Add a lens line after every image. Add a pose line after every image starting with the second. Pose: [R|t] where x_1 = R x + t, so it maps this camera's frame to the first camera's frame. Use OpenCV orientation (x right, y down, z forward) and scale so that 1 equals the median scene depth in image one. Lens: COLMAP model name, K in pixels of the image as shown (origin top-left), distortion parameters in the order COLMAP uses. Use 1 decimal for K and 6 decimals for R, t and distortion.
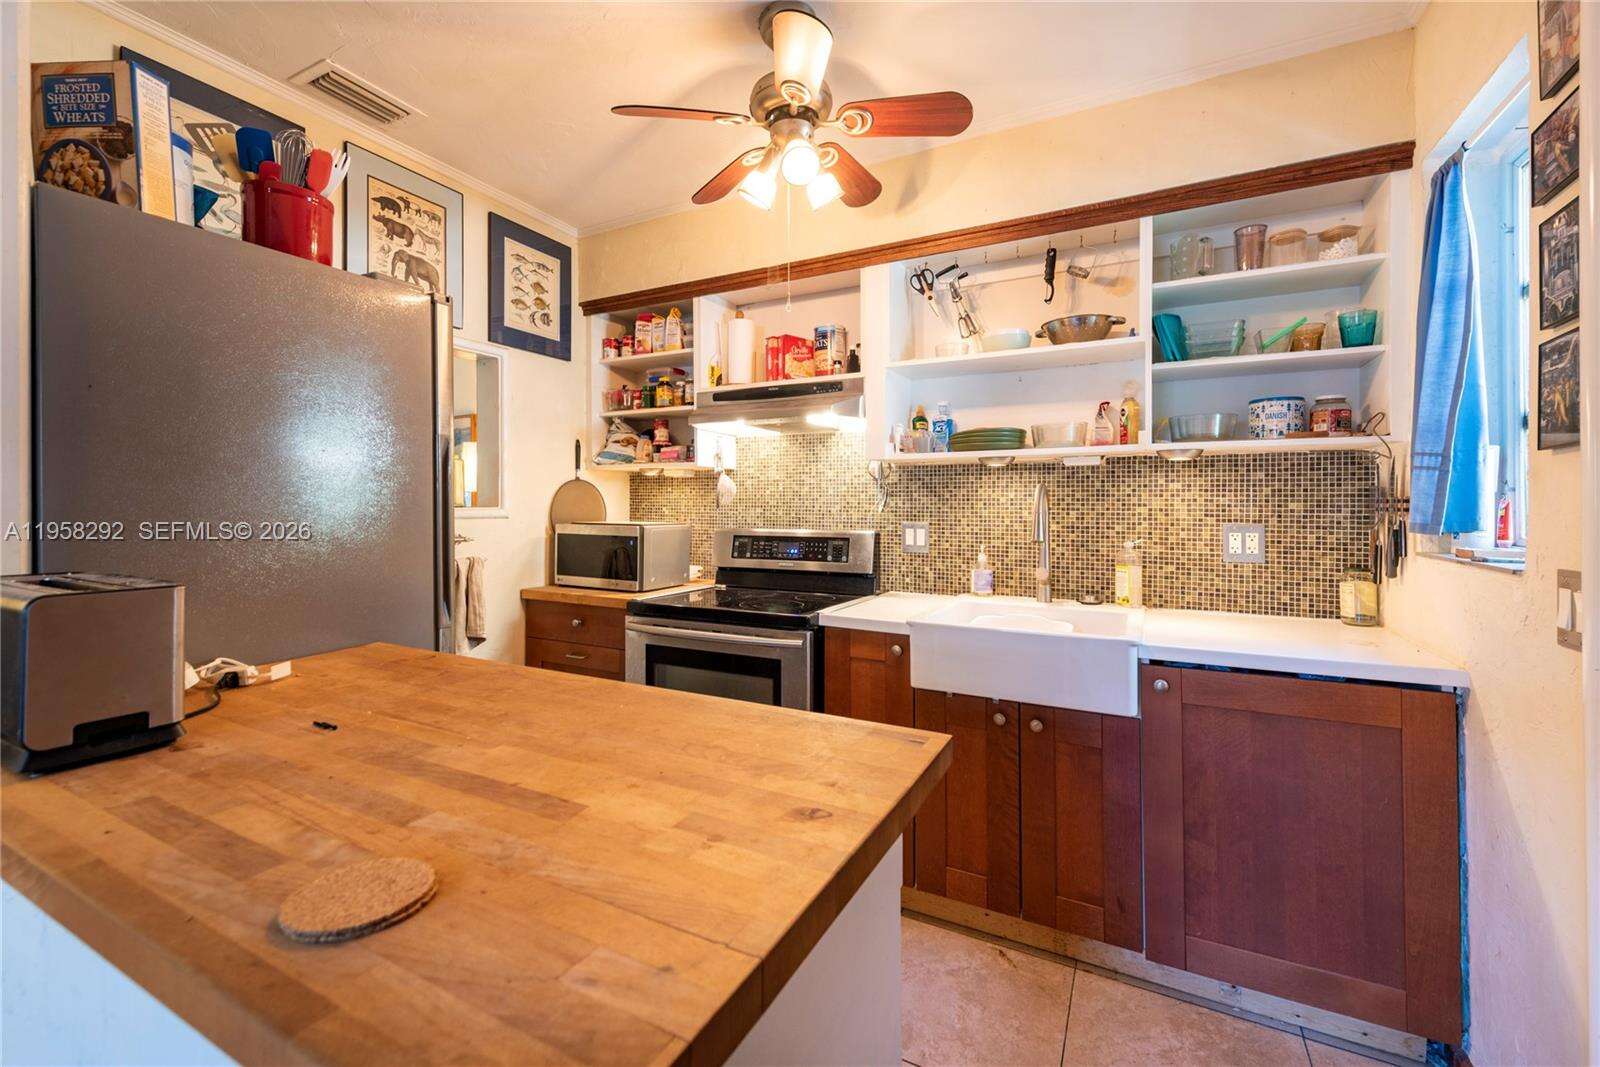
lens RADIAL K [[659.1, 0, 799.3], [0, 659.1, 509.1], [0, 0, 1]] dist [0.000203, -0.000252]
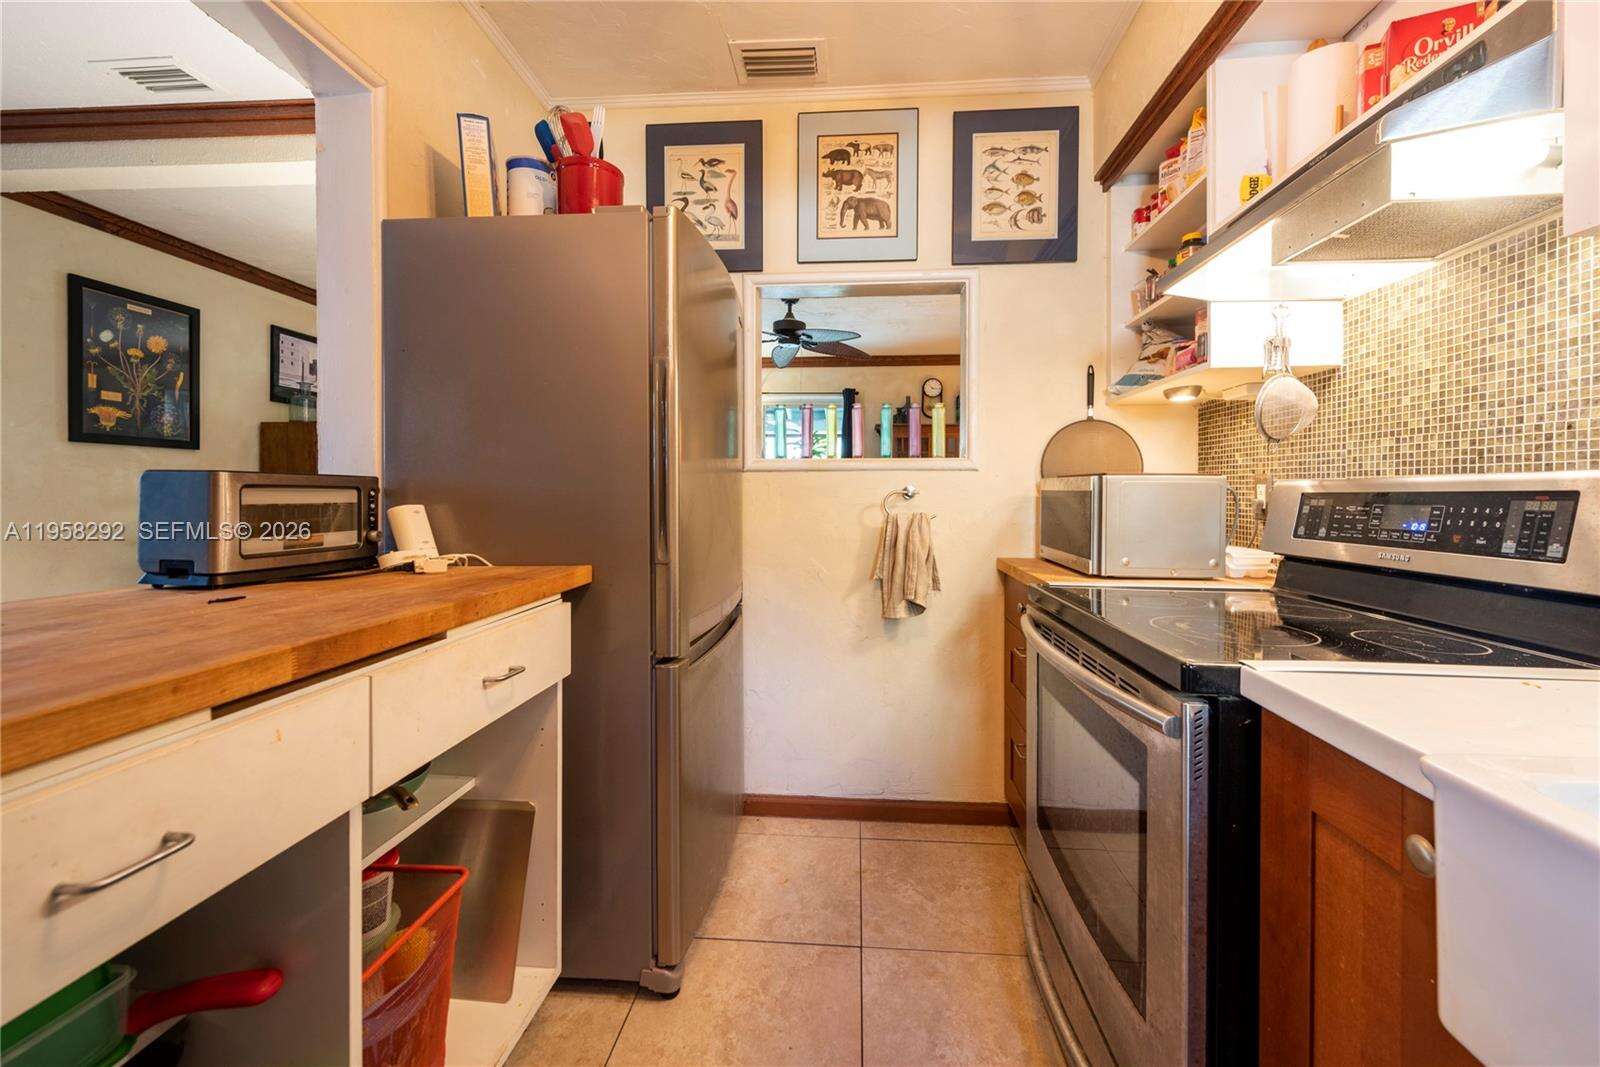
lens RADIAL K [[635.9, 0, 819.4], [0, 635.9, 504.0], [0, 0, 1]] dist [0.001647, -0.000093]
pose [[0.395674, 0.012522, -0.918306, 0.256272], [-0.004607, 0.999922, 0.011649, 0.055092], [0.918380, -0.000379, 0.395700, 0.576911]]
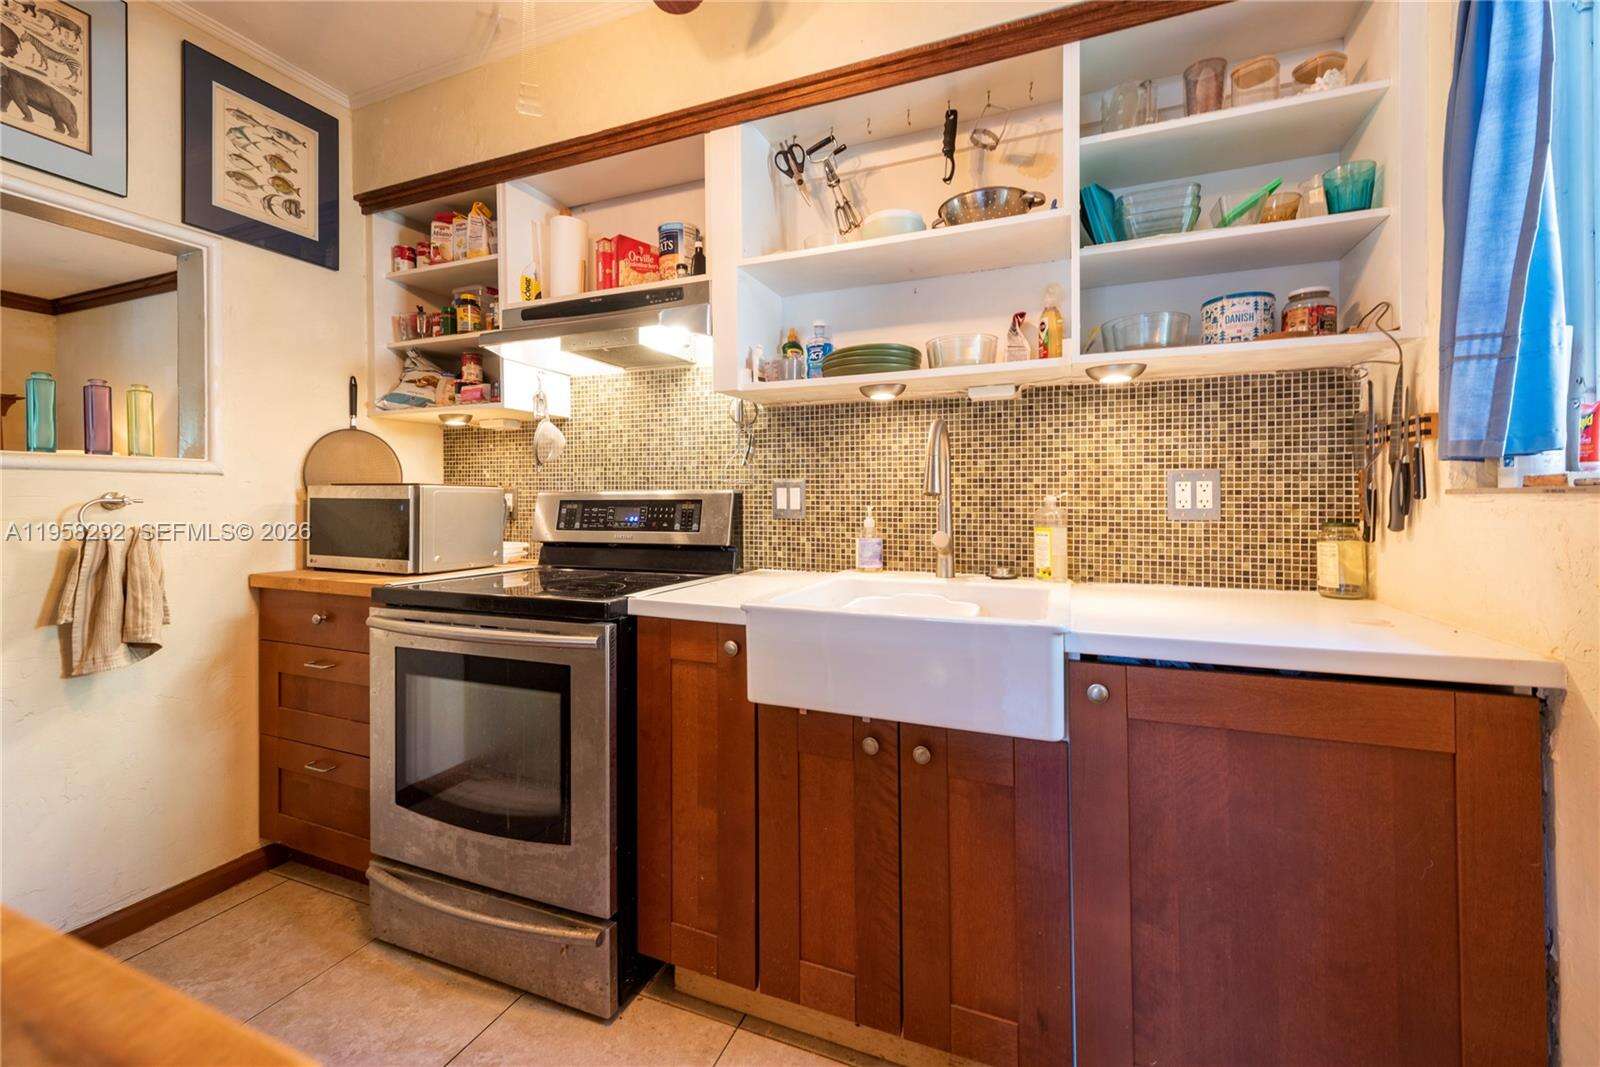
lens RADIAL K [[642.0, 0, 808.0], [0, 642.0, 501.5], [0, 0, 1]] dist [0.000578, -0.000989]
pose [[0.994799, -0.004641, 0.101748, 0.140190], [0.004703, 0.999989, -0.000371, 0.053232], [-0.101745, 0.000848, 0.994810, 0.279912]]
